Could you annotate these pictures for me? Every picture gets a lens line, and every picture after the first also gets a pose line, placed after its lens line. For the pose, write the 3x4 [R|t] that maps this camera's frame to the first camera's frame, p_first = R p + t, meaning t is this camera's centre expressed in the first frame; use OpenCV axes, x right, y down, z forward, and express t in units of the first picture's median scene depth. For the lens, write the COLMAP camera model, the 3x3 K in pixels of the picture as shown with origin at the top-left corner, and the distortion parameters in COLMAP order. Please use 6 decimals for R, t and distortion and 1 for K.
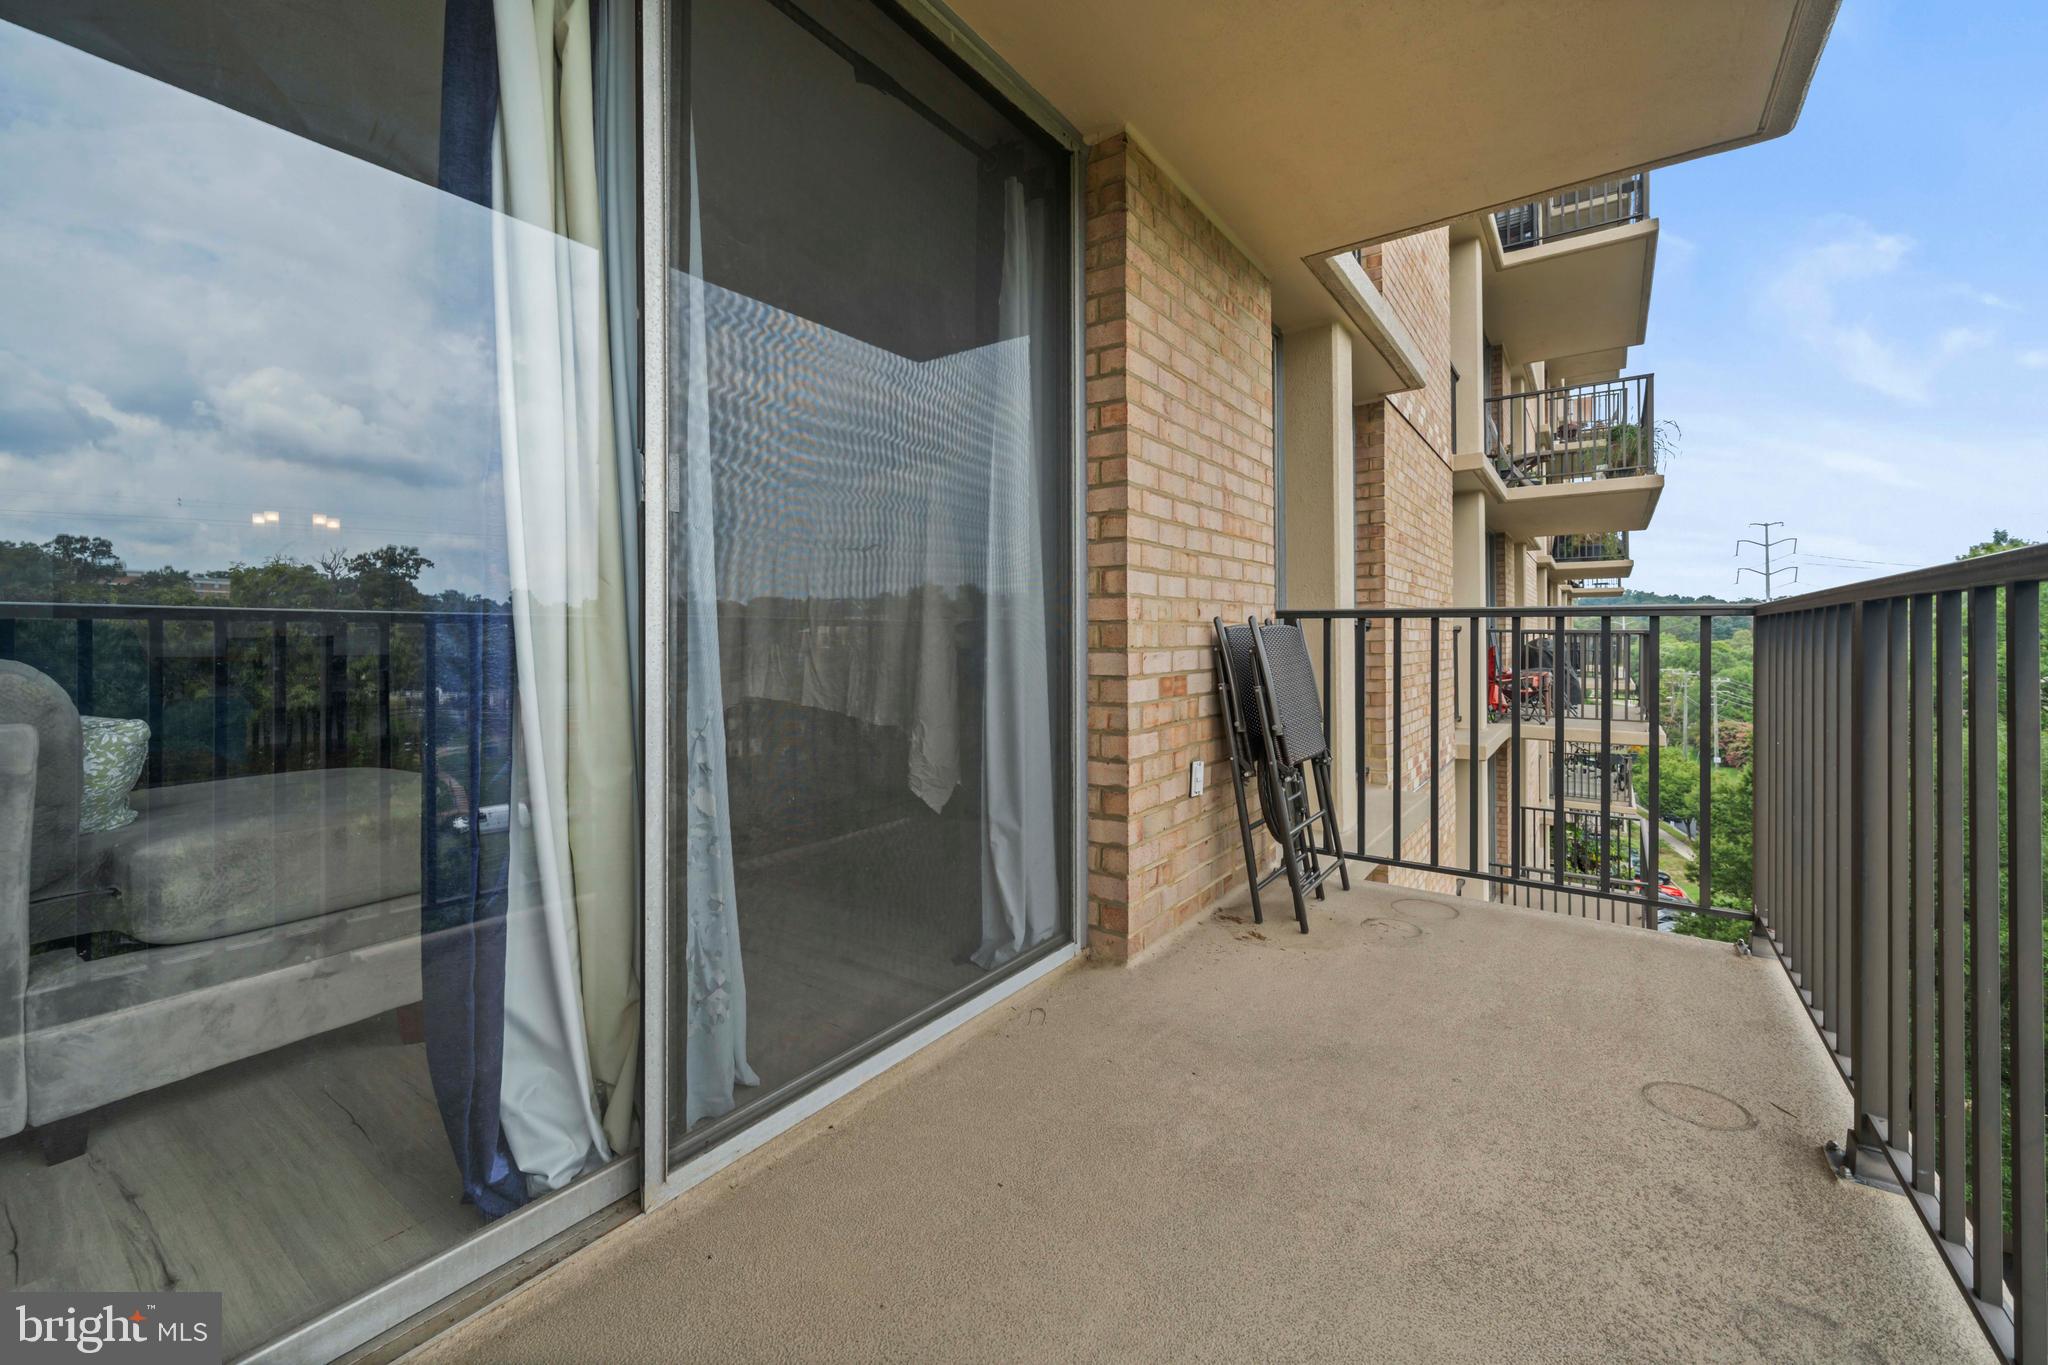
lens RADIAL K [[804.1, 0, 1020.0], [0, 804.1, 678.1], [0, 0, 1]] dist [-0.000106, -0.000450]
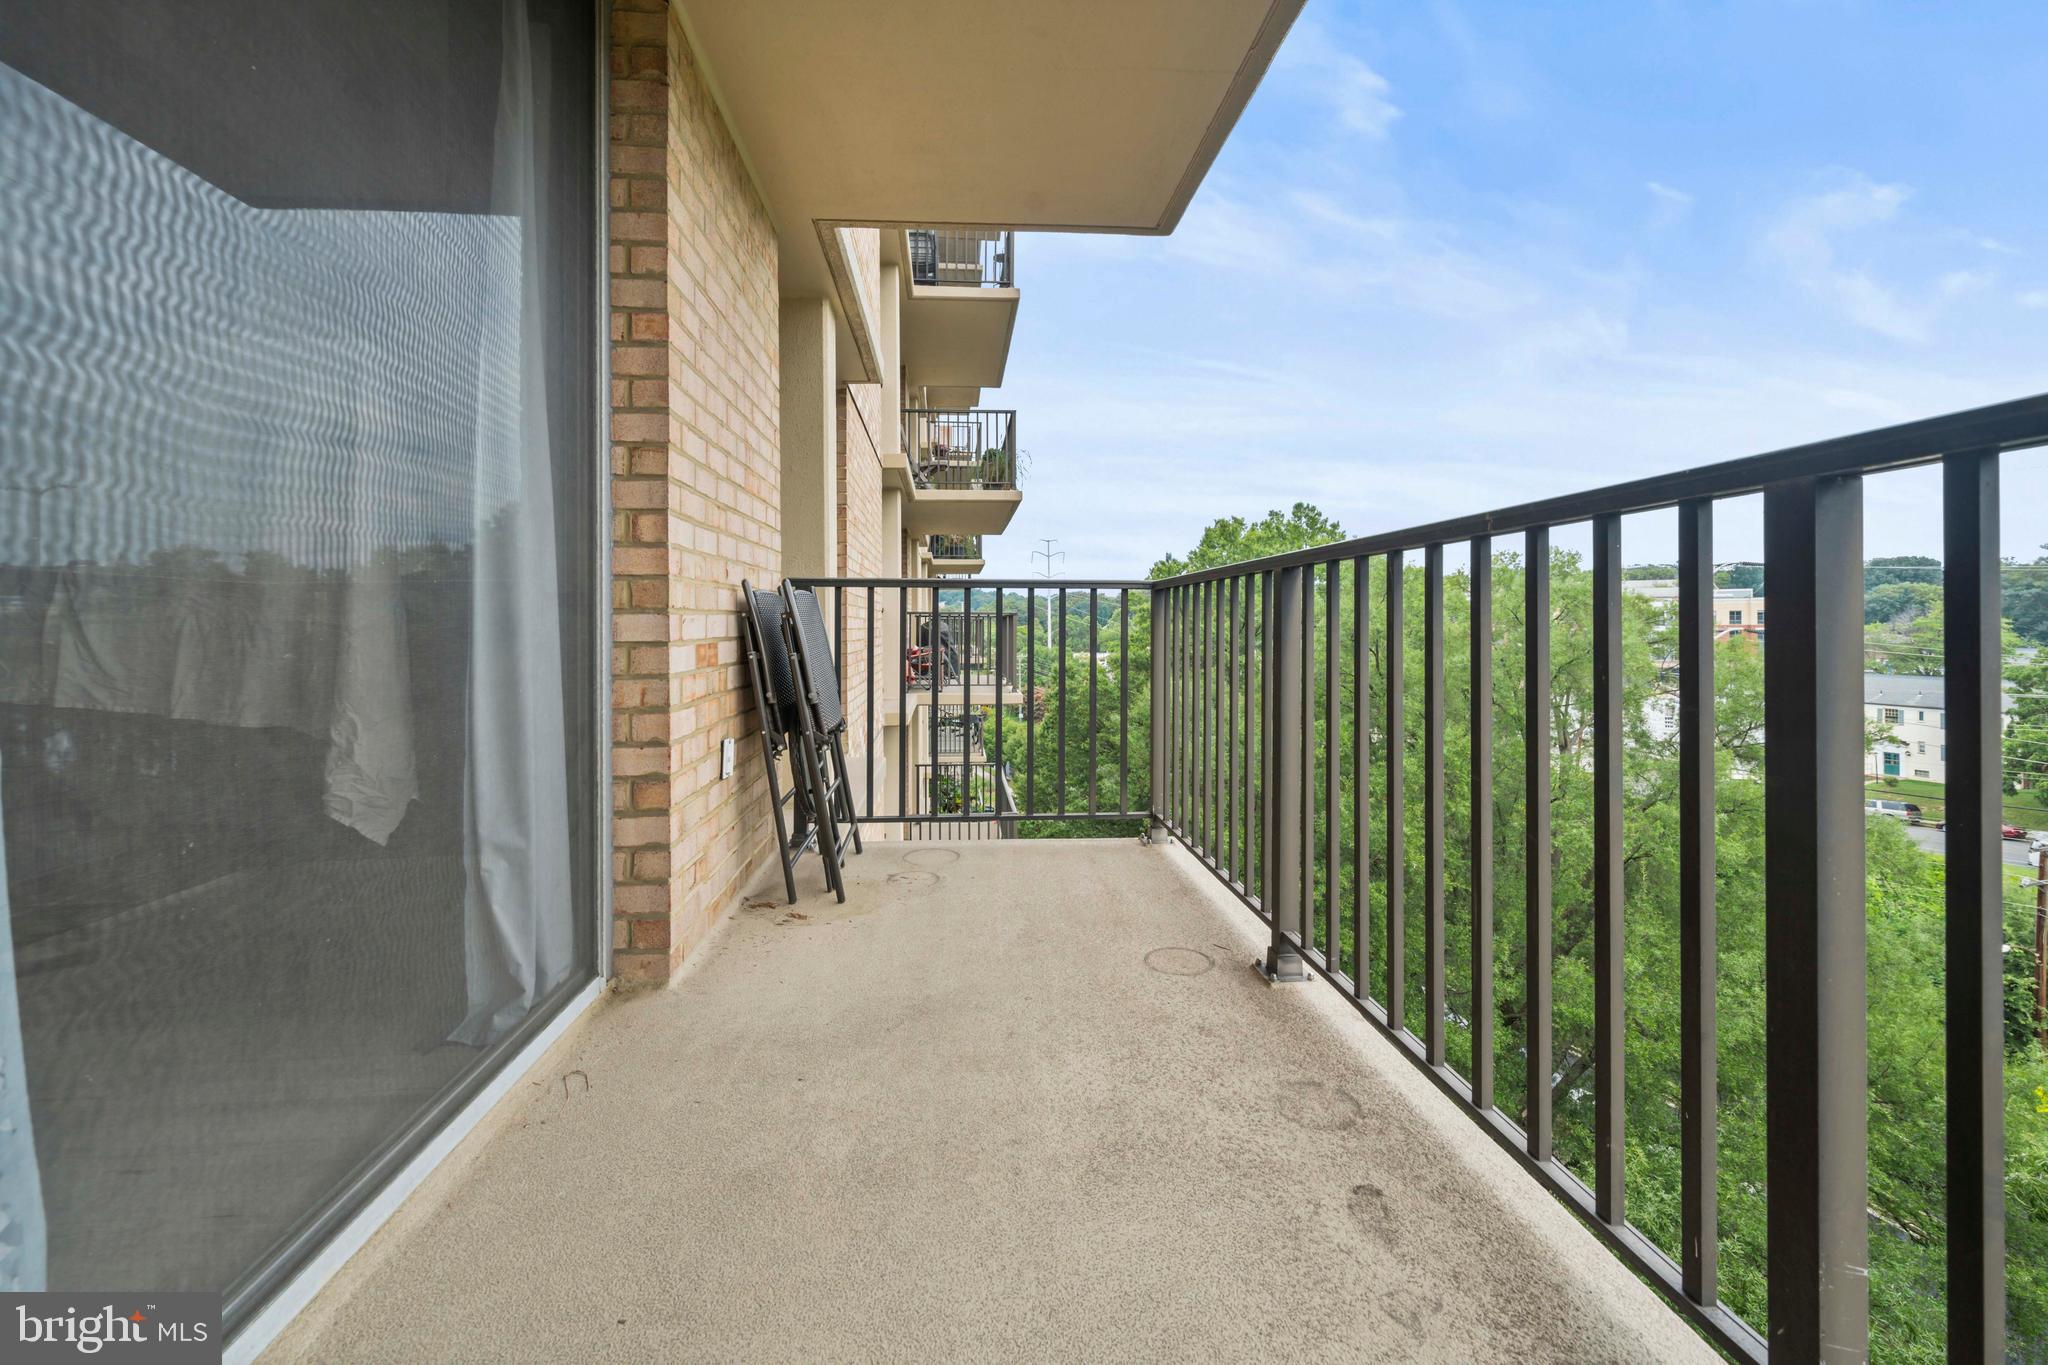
lens RADIAL K [[796.8, 0, 993.9], [0, 796.8, 654.6], [0, 0, 1]] dist [-0.002269, -0.000189]
pose [[0.773112, -0.025489, 0.633758, -0.123851], [0.033877, 0.999425, -0.001130, 0.022247], [-0.633365, 0.022343, 0.773531, 0.128845]]
